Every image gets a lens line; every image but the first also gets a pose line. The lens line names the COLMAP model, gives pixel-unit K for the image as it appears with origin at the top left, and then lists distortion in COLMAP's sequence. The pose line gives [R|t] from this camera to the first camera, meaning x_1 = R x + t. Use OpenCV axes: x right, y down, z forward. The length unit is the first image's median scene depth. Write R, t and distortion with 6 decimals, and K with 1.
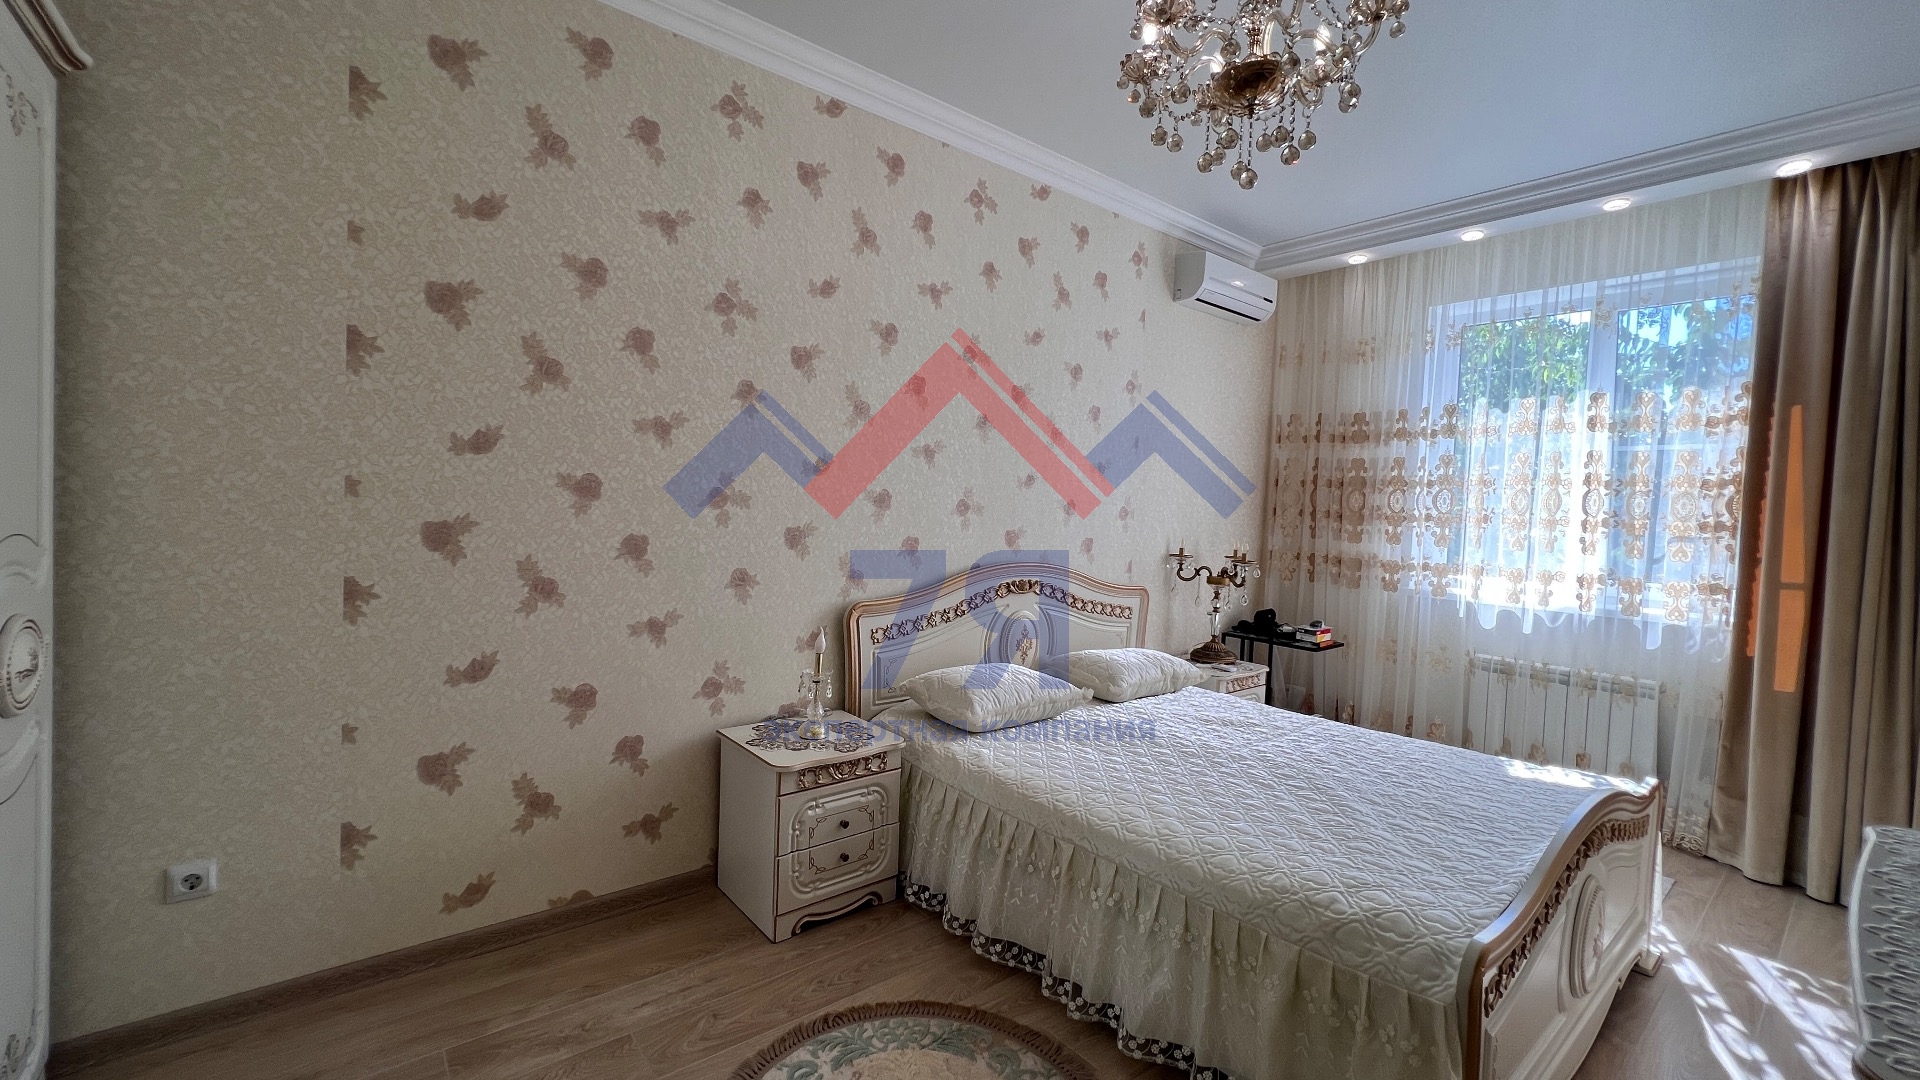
lens RADIAL K [[771.8, 0, 960.3], [0, 771.8, 536.7], [0, 0, 1]] dist [-0.000030, -0.000735]
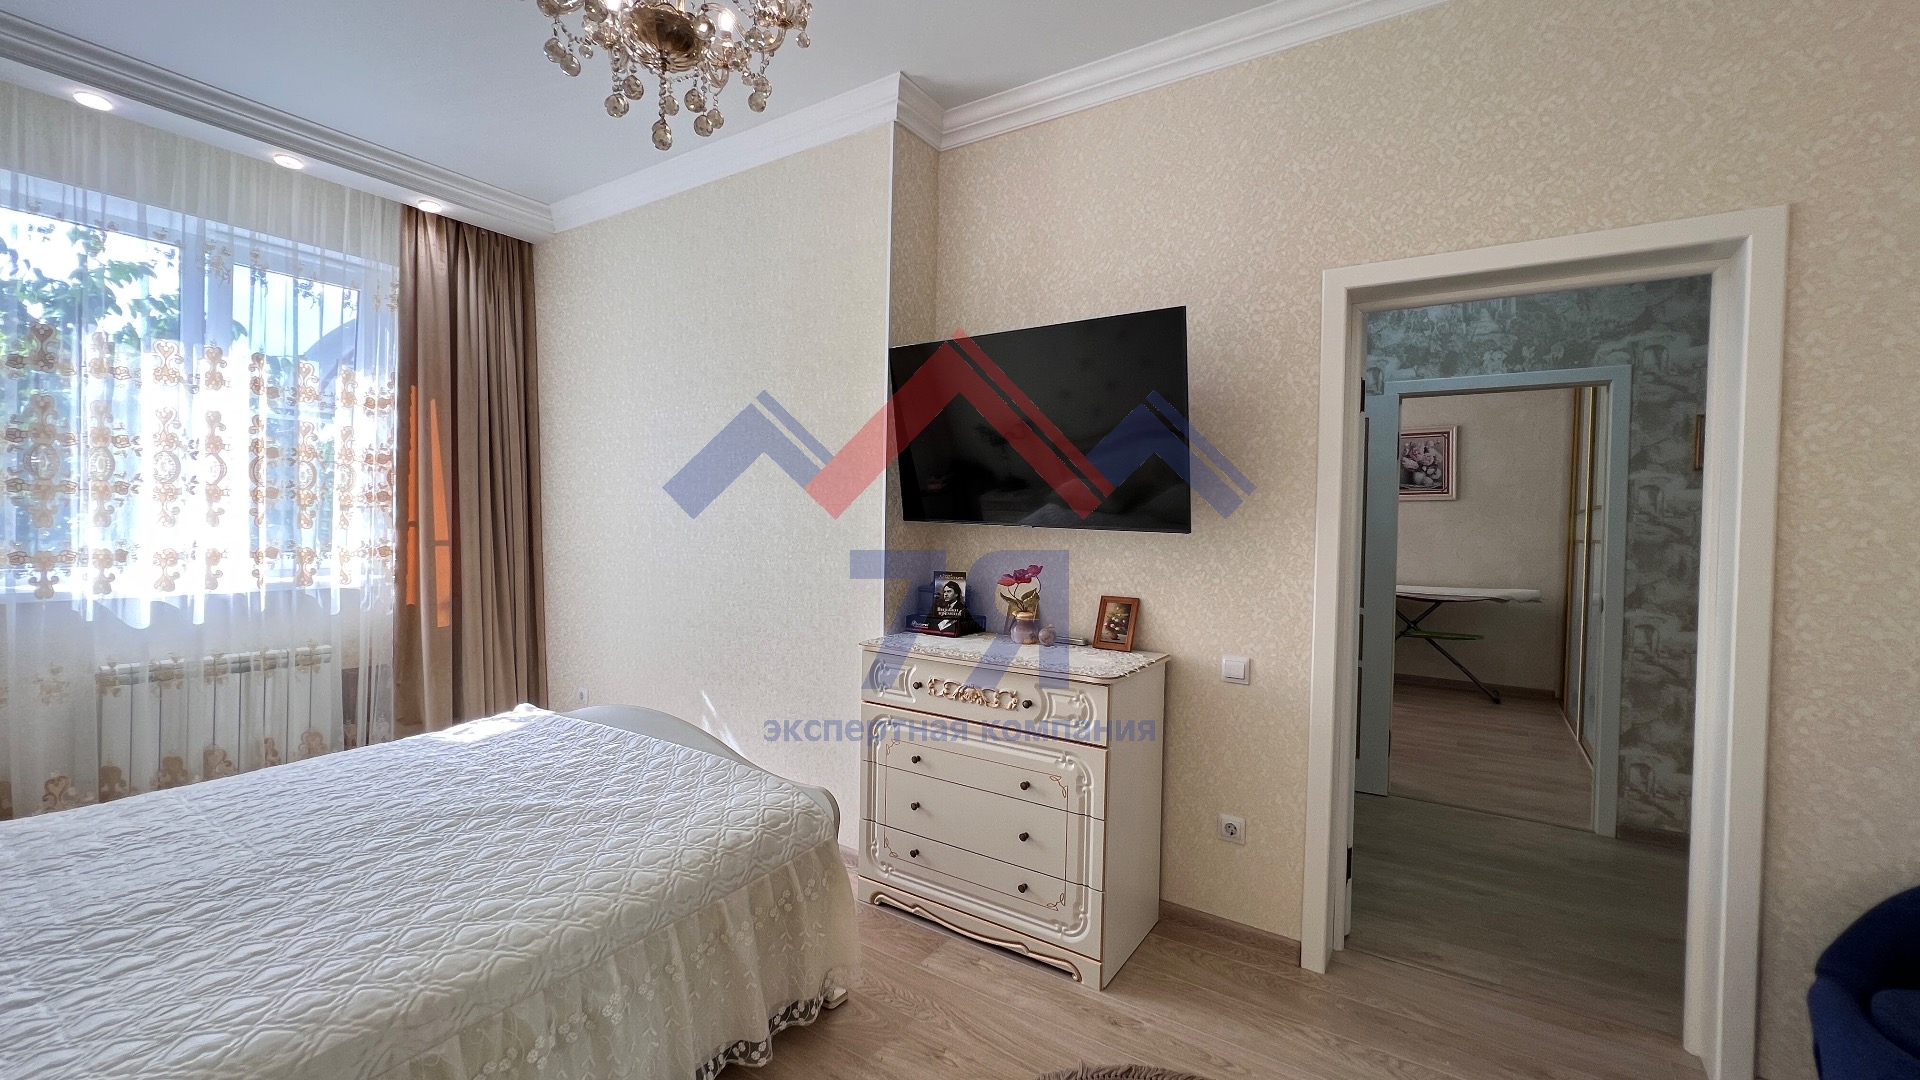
lens RADIAL K [[771.8, 0, 962.4], [0, 771.8, 535.9], [0, 0, 1]] dist [-0.000030, -0.000735]
pose [[-0.285761, -0.065563, 0.956056, -0.346439], [0.005512, 0.997528, 0.070054, -0.028986], [-0.958285, 0.025288, -0.284693, 0.493703]]
